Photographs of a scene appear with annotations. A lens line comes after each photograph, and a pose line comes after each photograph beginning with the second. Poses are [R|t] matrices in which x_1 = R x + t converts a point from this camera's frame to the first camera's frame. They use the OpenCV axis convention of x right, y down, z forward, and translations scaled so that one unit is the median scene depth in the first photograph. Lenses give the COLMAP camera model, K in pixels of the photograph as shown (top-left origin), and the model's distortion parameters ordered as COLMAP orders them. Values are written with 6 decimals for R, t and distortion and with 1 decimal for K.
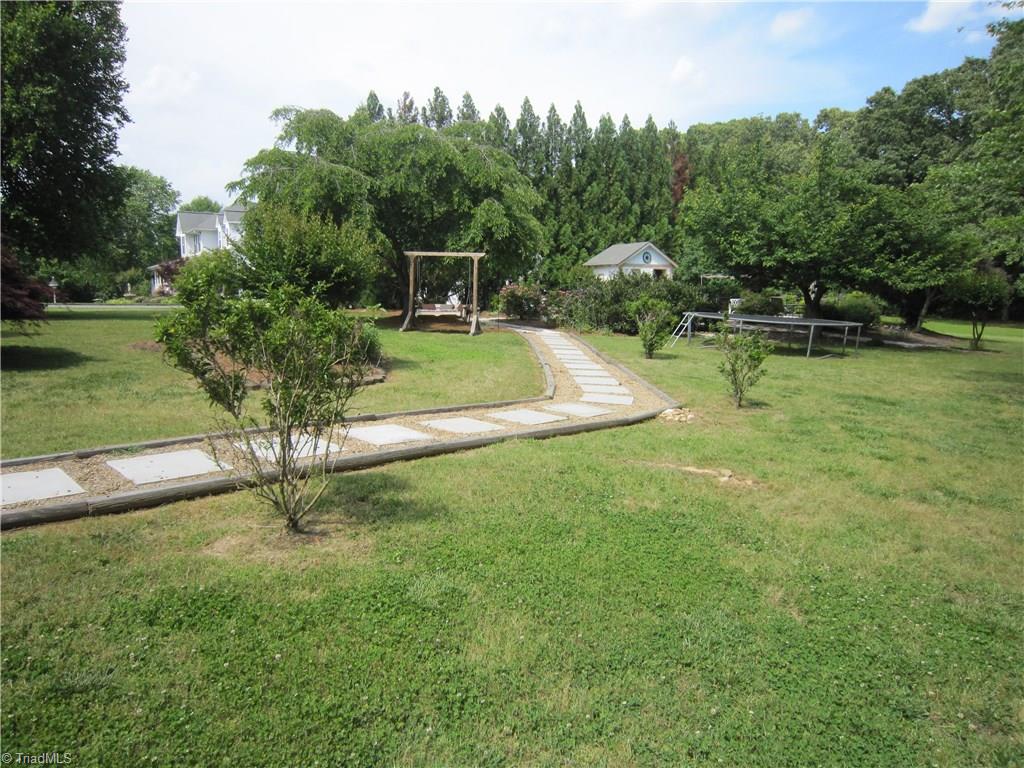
lens RADIAL K [[730.4, 0, 515.5], [0, 730.4, 383.0], [0, 0, 1]] dist [-0.034305, -0.004179]
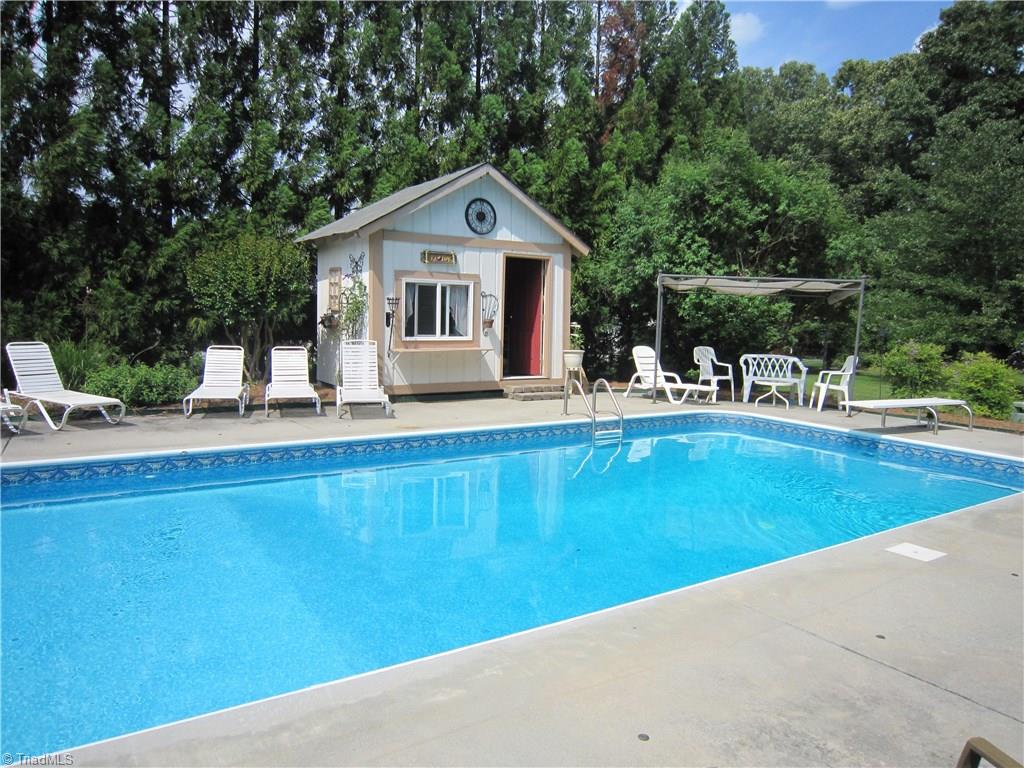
lens RADIAL K [[730.4, 0, 508.5], [0, 730.4, 388.9], [0, 0, 1]] dist [-0.034305, -0.004179]
pose [[0.999328, 0.018576, 0.031608, 0.131866], [-0.017958, 0.999644, -0.019733, -0.068271], [-0.031964, 0.019152, 0.999306, 0.502895]]
